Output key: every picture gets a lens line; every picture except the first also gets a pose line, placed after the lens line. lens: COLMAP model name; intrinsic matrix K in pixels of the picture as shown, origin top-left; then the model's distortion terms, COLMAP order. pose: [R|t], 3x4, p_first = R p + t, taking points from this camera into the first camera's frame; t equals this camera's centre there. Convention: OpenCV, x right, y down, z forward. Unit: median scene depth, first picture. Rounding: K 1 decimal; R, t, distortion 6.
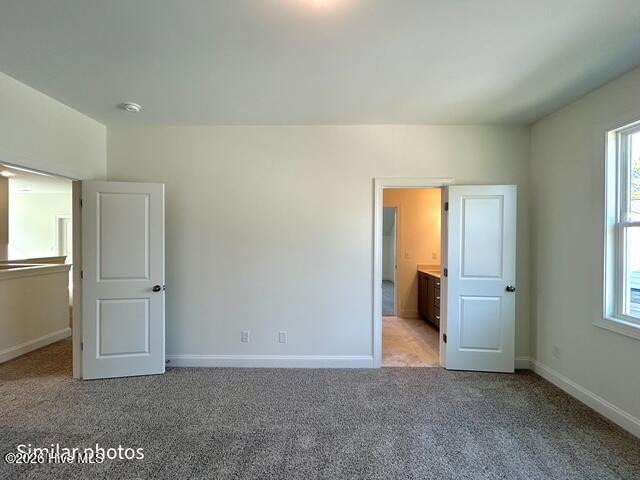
lens RADIAL K [[257.9, 0, 319.3], [0, 257.9, 242.8], [0, 0, 1]] dist [-0.000071, 0.000269]
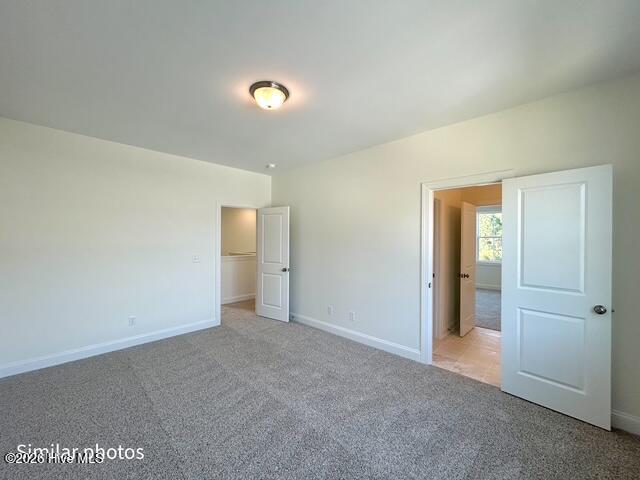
lens RADIAL K [[257.9, 0, 317.2], [0, 257.9, 241.6], [0, 0, 1]] dist [-0.000071, 0.000269]
pose [[0.725832, 0.005079, -0.687853, 0.648434], [-0.011097, 0.999929, -0.004327, 0.000175], [0.687782, 0.010774, 0.725837, -0.064694]]
